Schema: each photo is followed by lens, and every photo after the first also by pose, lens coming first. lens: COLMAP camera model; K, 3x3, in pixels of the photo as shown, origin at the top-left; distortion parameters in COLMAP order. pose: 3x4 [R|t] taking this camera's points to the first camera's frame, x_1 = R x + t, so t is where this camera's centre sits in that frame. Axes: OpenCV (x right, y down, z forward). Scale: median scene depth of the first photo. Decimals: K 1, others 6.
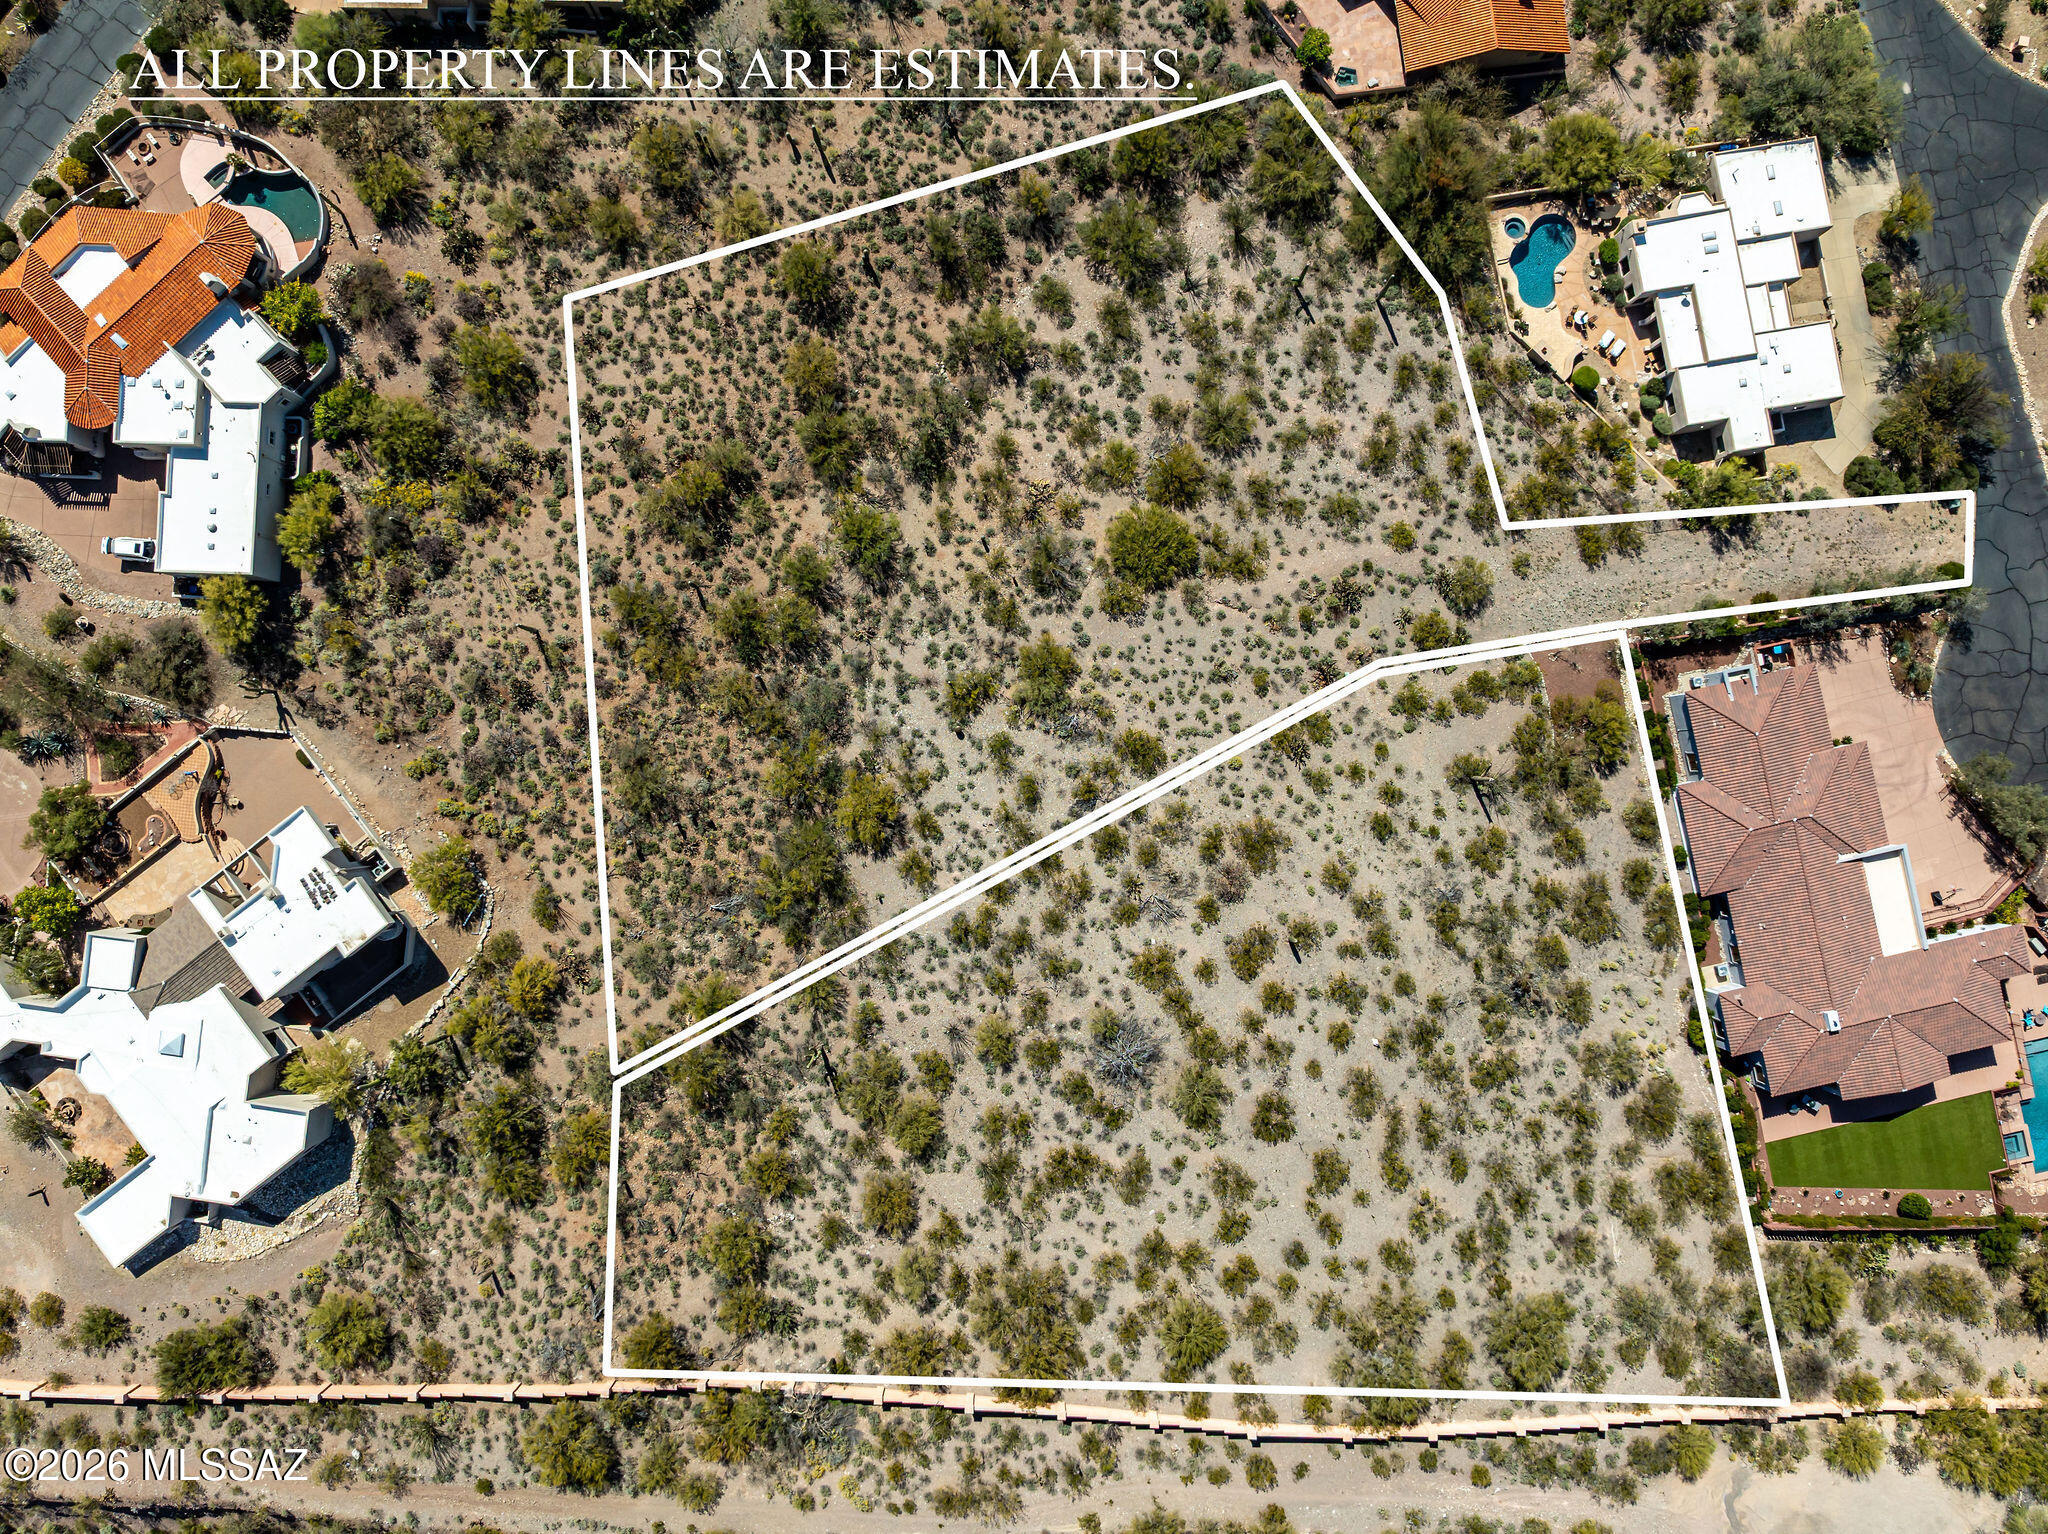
lens RADIAL K [[1410.5, 0, 1013.9], [0, 1410.5, 762.8], [0, 0, 1]] dist [-0.034118, -0.004495]
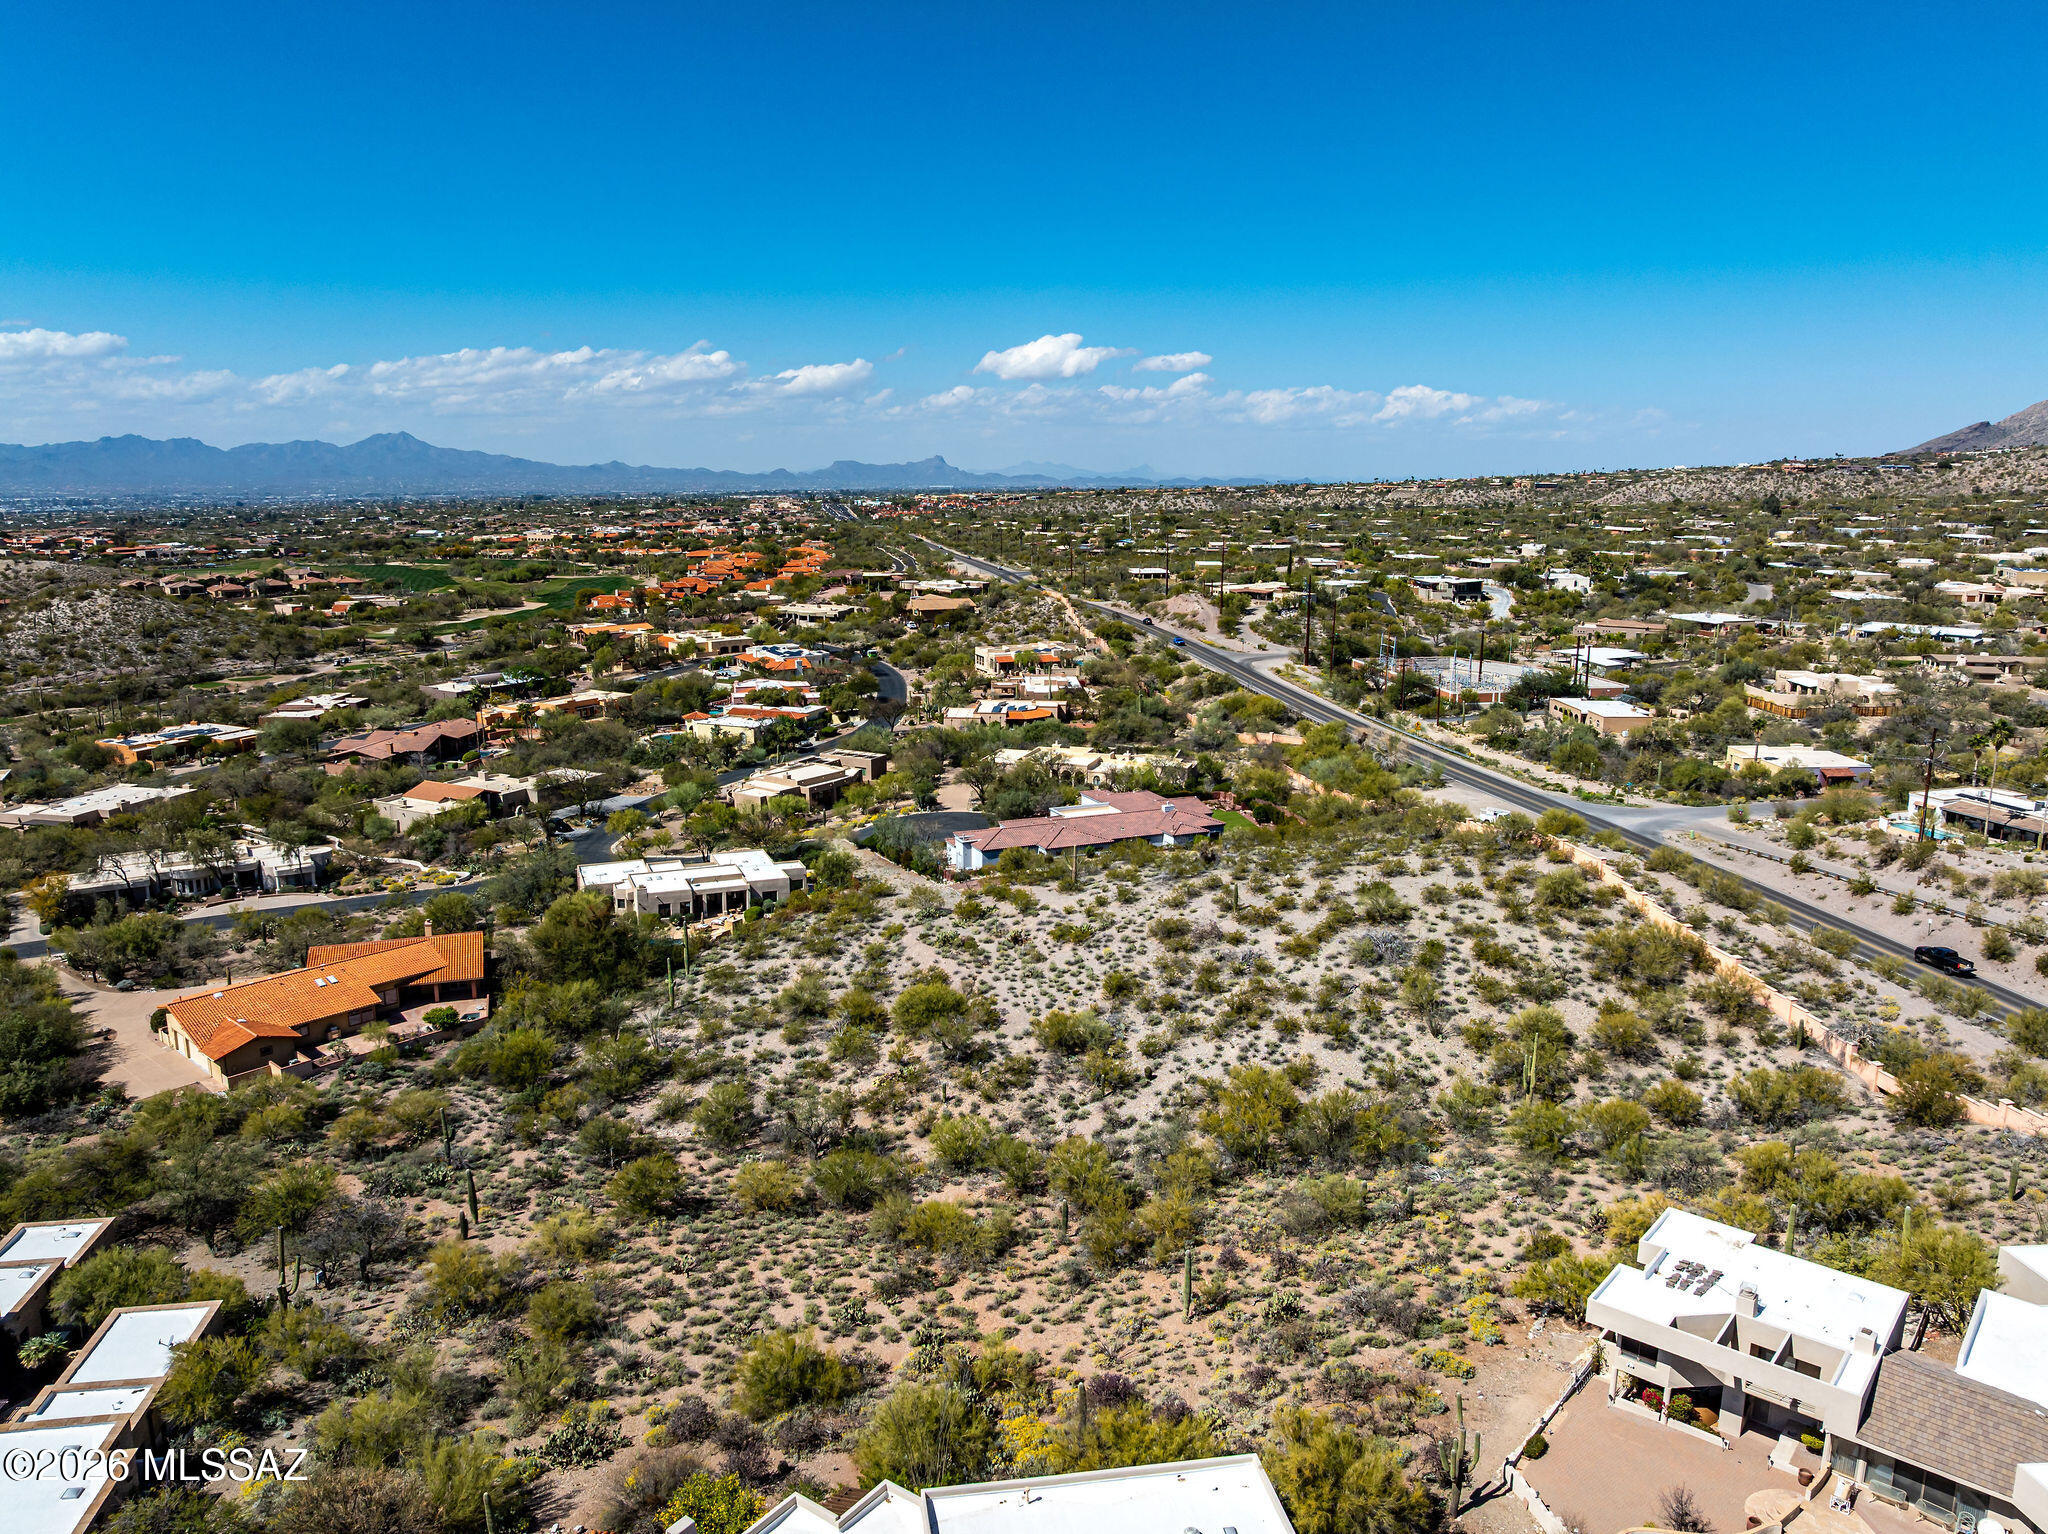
lens RADIAL K [[1444.9, 0, 1015.6], [0, 1444.9, 769.8], [0, 0, 1]] dist [-0.042406, 0.006868]
pose [[-0.197764, -0.197681, 0.960110, -0.925362], [0.980151, -0.025962, 0.196547, -0.299833], [-0.013927, 0.979923, 0.198892, 0.604379]]
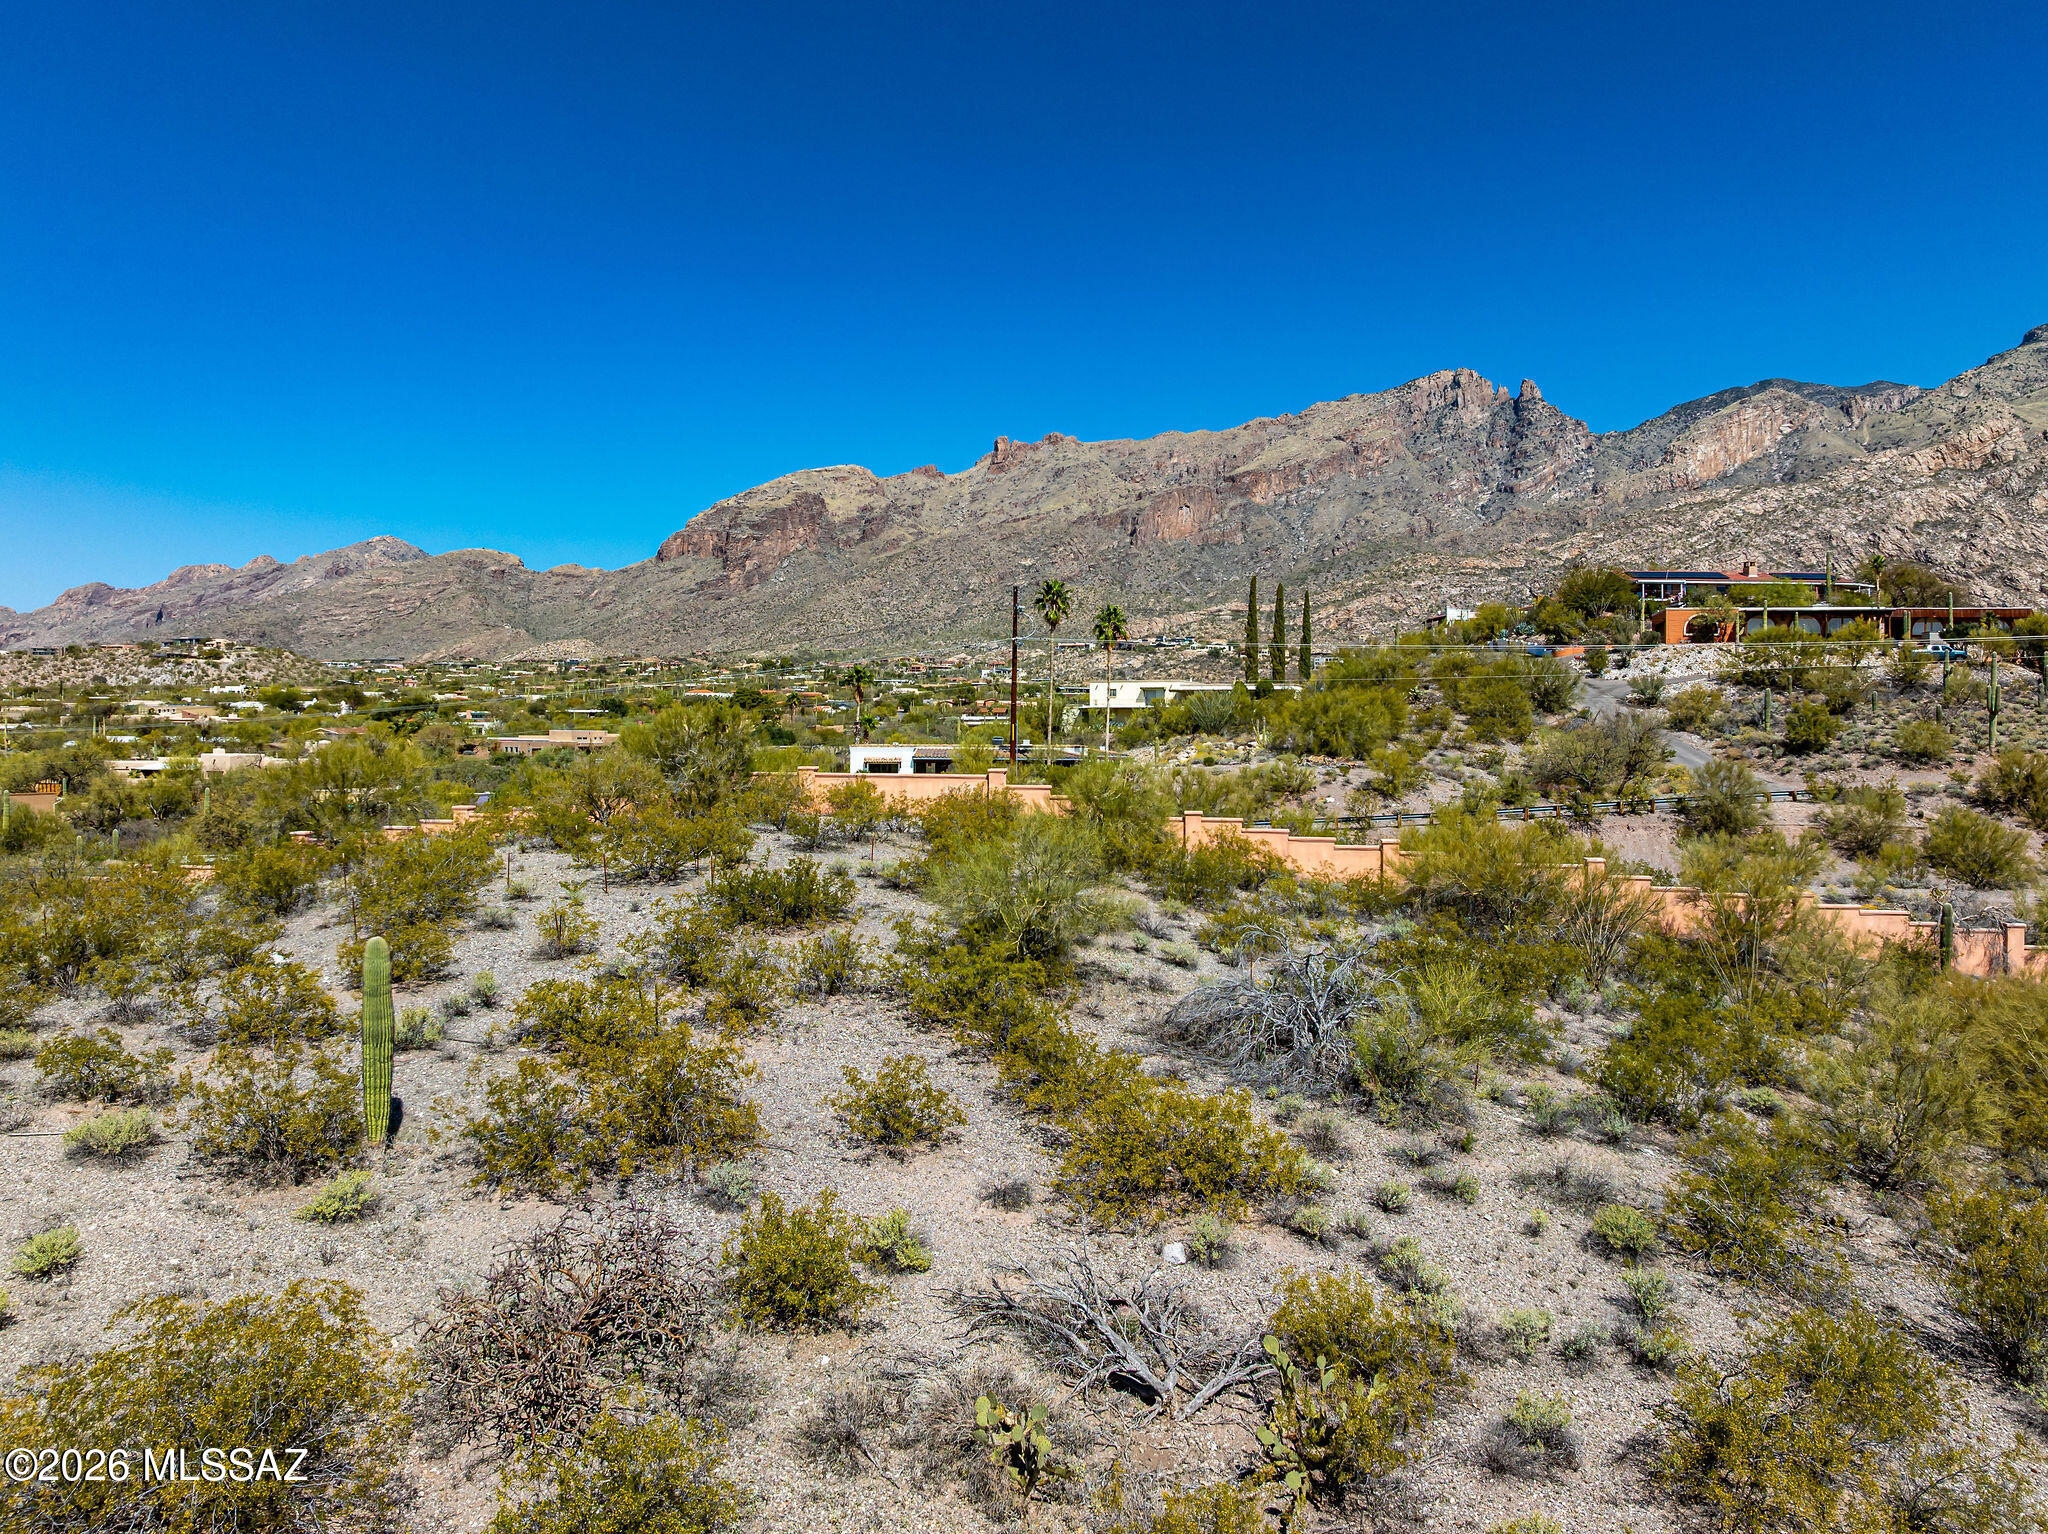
lens RADIAL K [[1525.9, 0, 1056.1], [0, 1525.9, 727.3], [0, 0, 1]] dist [-0.034287, -0.009359]
pose [[-0.996148, -0.001786, 0.087674, 0.094266], [0.087619, 0.020329, 0.995947, -0.048821], [-0.003561, 0.999792, -0.020094, 0.916241]]
